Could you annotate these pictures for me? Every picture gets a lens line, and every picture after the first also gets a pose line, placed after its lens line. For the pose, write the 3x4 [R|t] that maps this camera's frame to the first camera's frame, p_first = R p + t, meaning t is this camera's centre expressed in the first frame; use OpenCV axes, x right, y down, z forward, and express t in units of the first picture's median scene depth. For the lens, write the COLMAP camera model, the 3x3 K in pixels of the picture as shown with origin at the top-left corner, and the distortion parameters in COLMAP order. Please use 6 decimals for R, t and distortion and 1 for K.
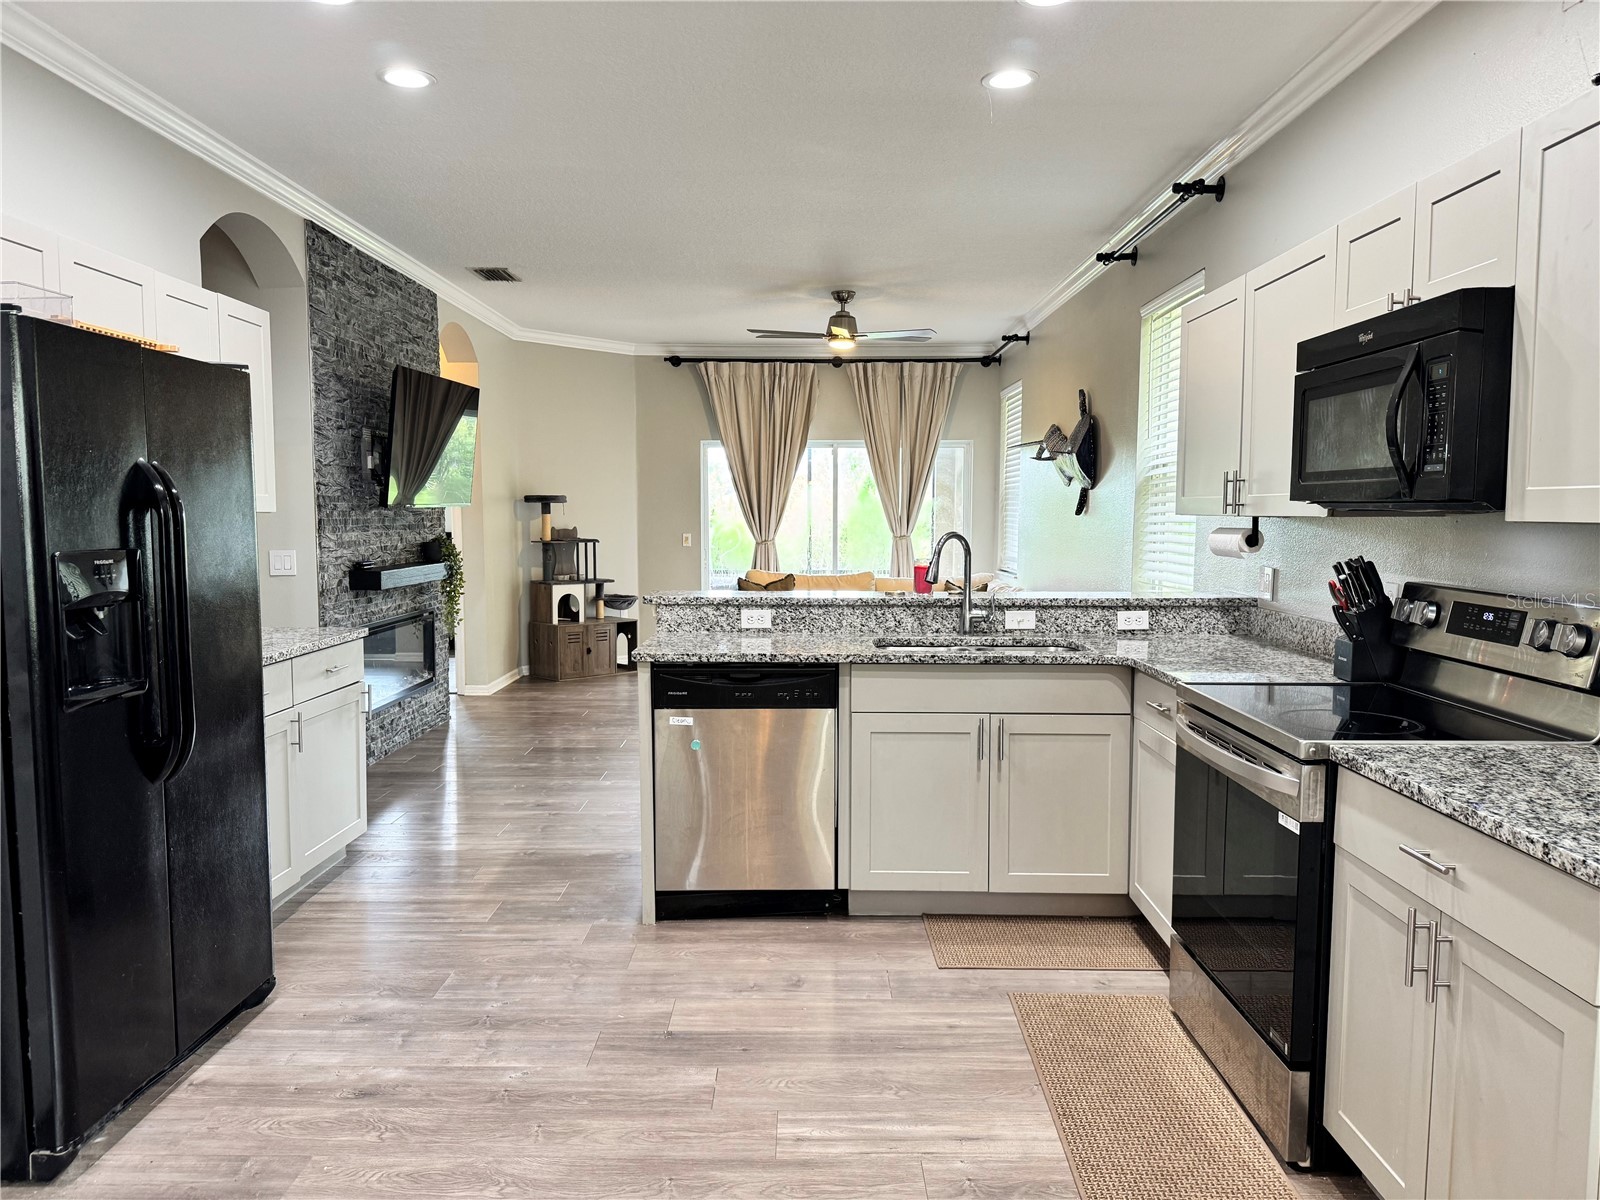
lens RADIAL K [[1110.7, 0, 801.5], [0, 1110.7, 606.9], [0, 0, 1]] dist [0.134091, -0.240542]
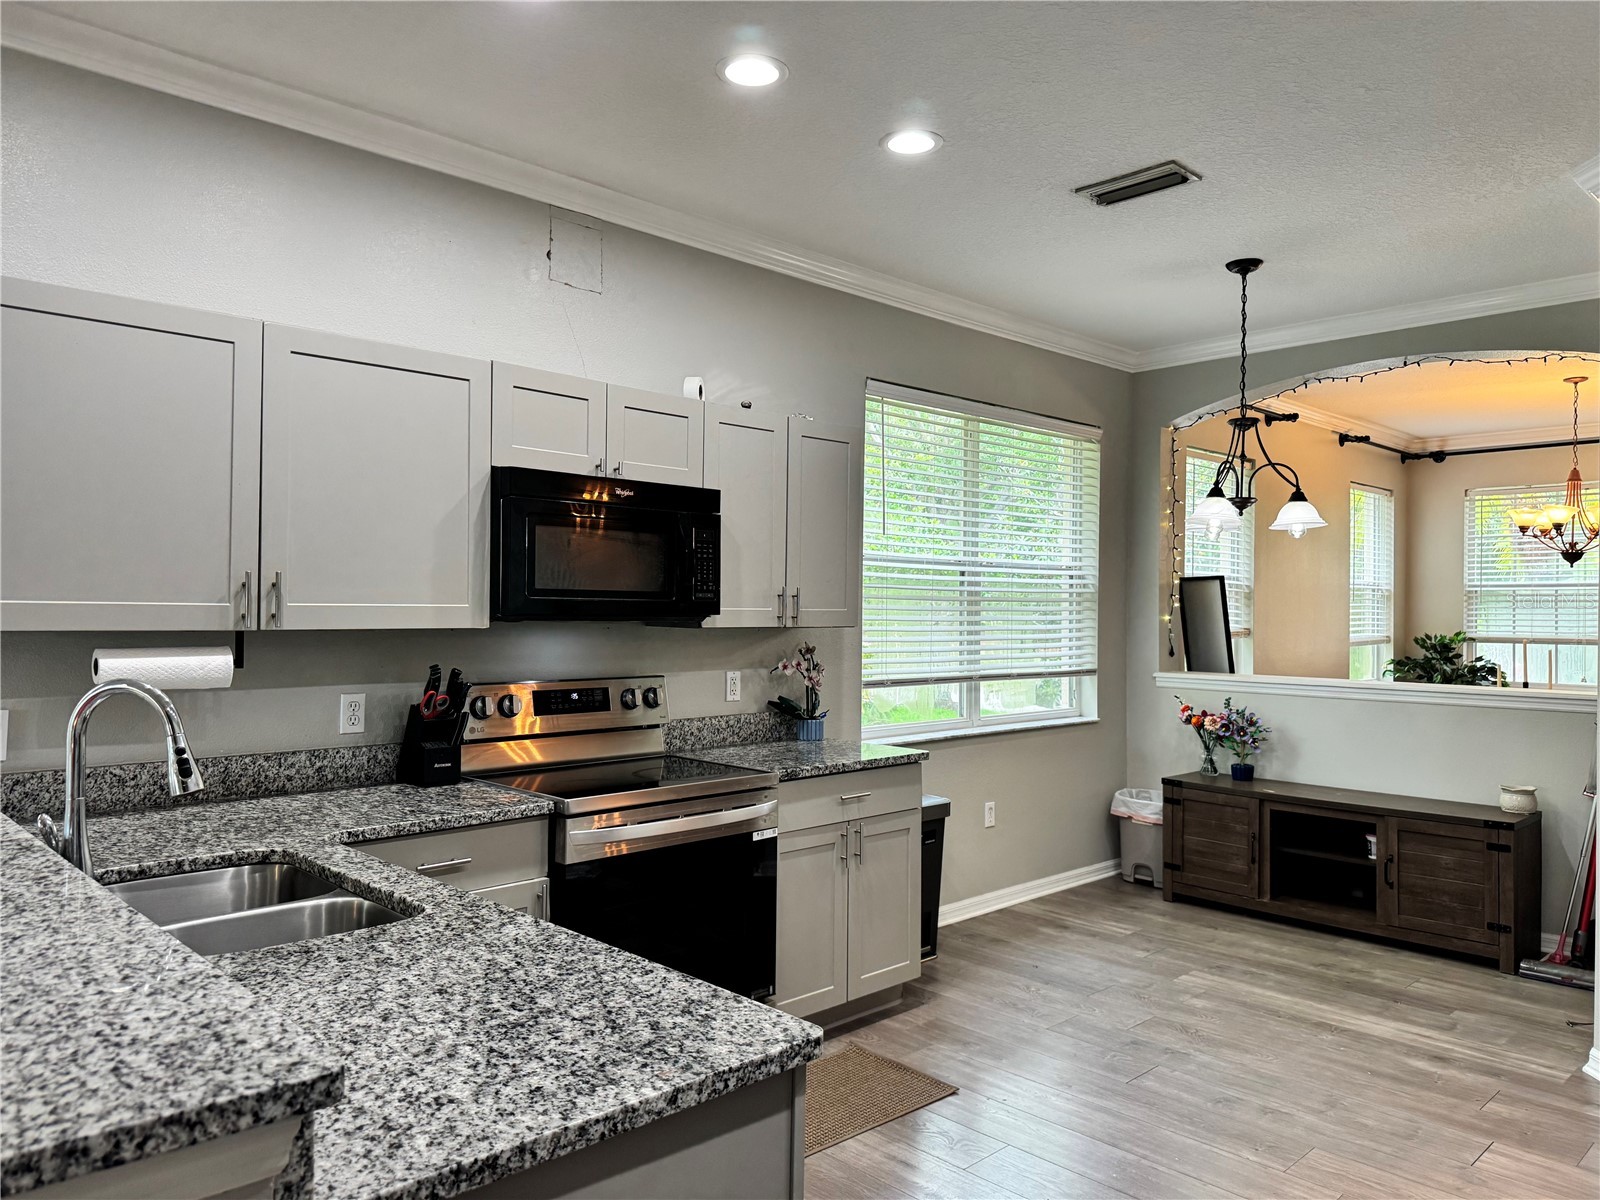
lens RADIAL K [[1102.4, 0, 813.6], [0, 1102.4, 600.7], [0, 0, 1]] dist [0.128540, -0.162158]
pose [[-0.699687, -0.004575, 0.714435, -0.259217], [0.050147, 0.997199, 0.055497, -0.076452], [-0.712688, 0.074657, -0.697497, 0.779140]]
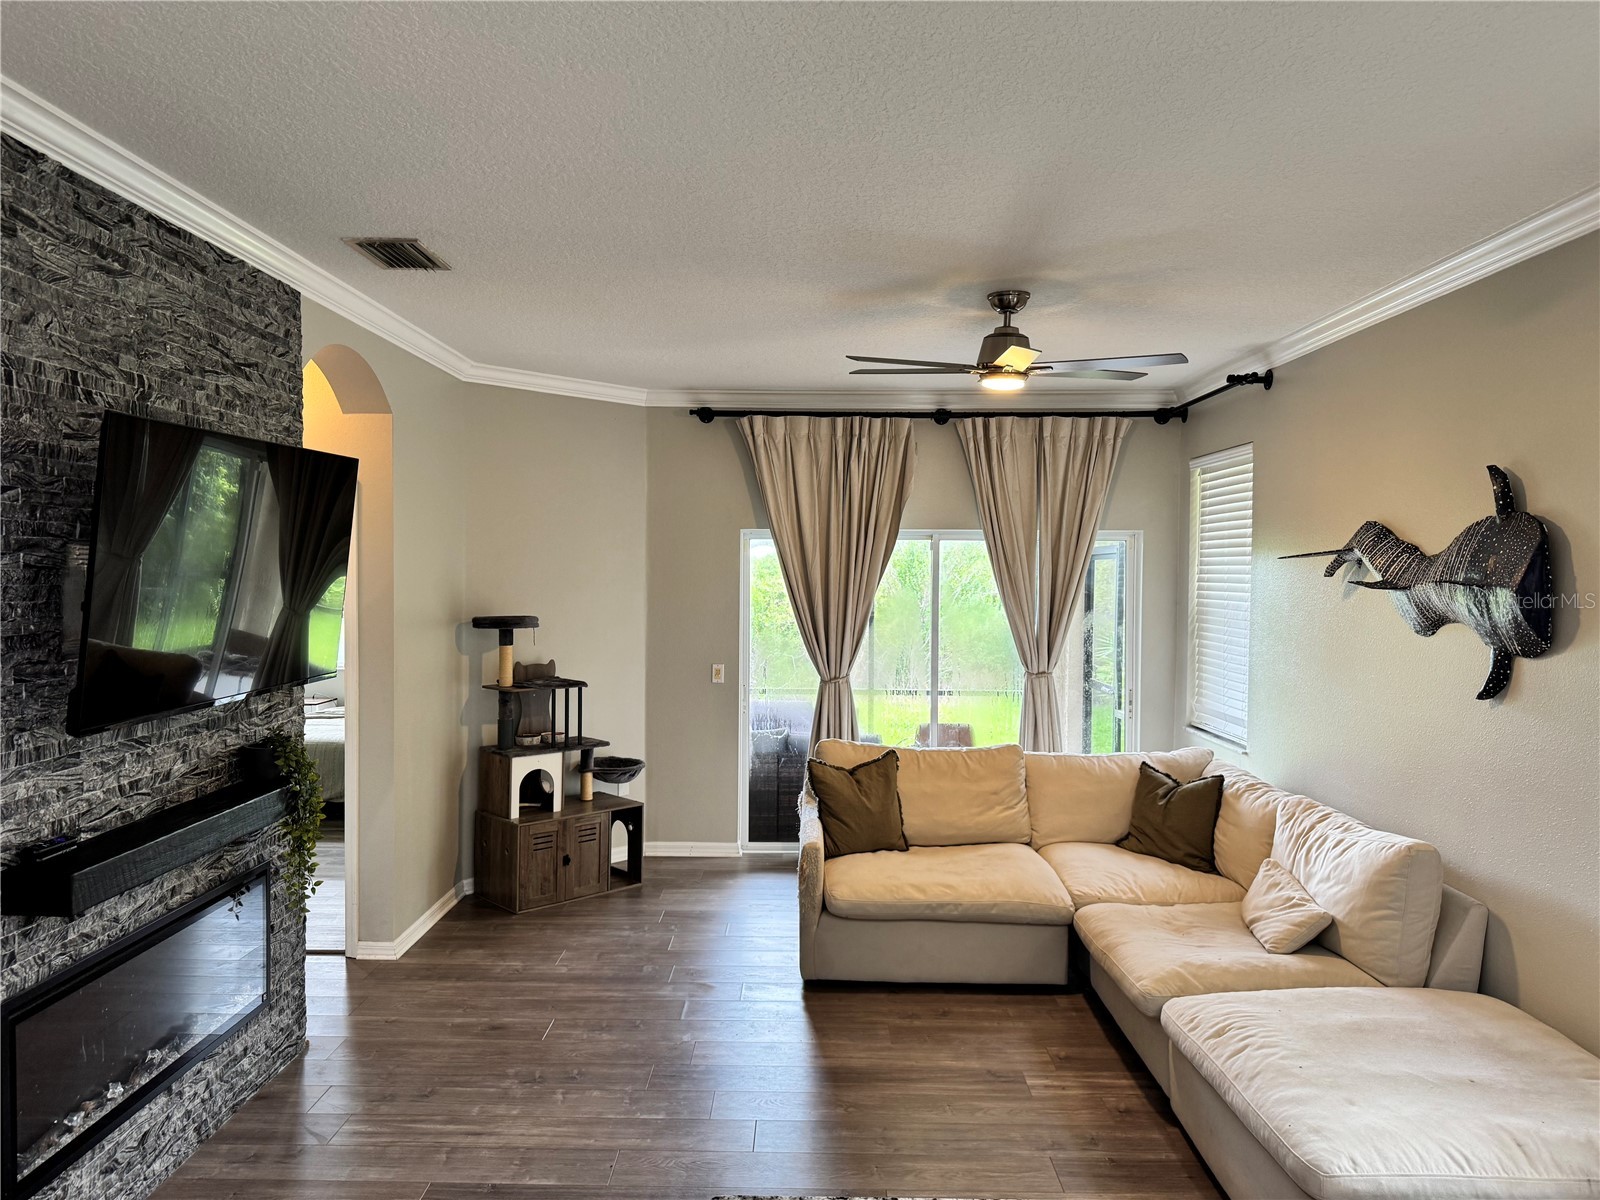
lens RADIAL K [[1118.1, 0, 796.9], [0, 1118.1, 597.3], [0, 0, 1]] dist [0.109191, -0.148030]
pose [[0.999950, 0.006348, -0.007691, -0.086011], [-0.006804, 0.998130, -0.060754, -0.113231], [0.007291, 0.060804, 0.998123, 0.545253]]
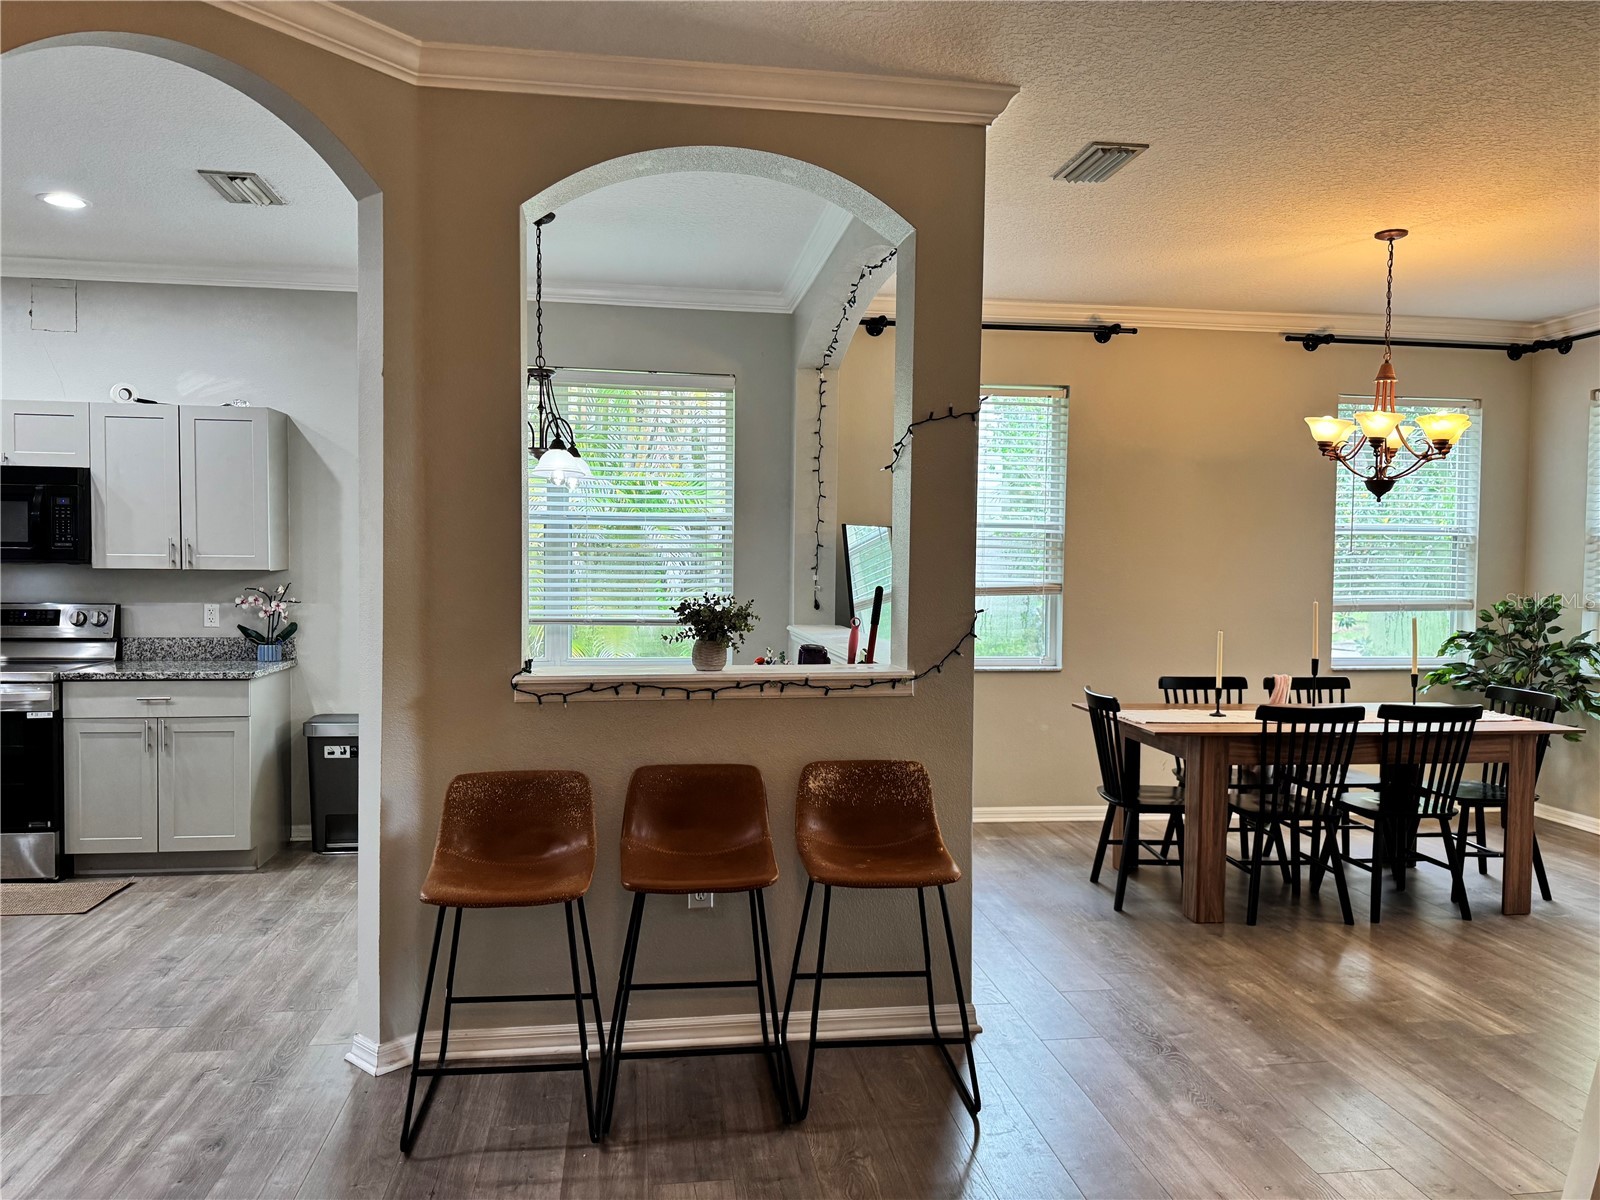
lens RADIAL K [[1120.4, 0, 800.0], [0, 1120.4, 600.0], [0, 0, 1]] dist [0.005879, -0.003735]
pose [[-0.151506, -0.042764, 0.987531, -0.720857], [0.072281, 0.995910, 0.054216, -0.011691], [-0.985810, 0.079594, -0.147796, -0.034238]]
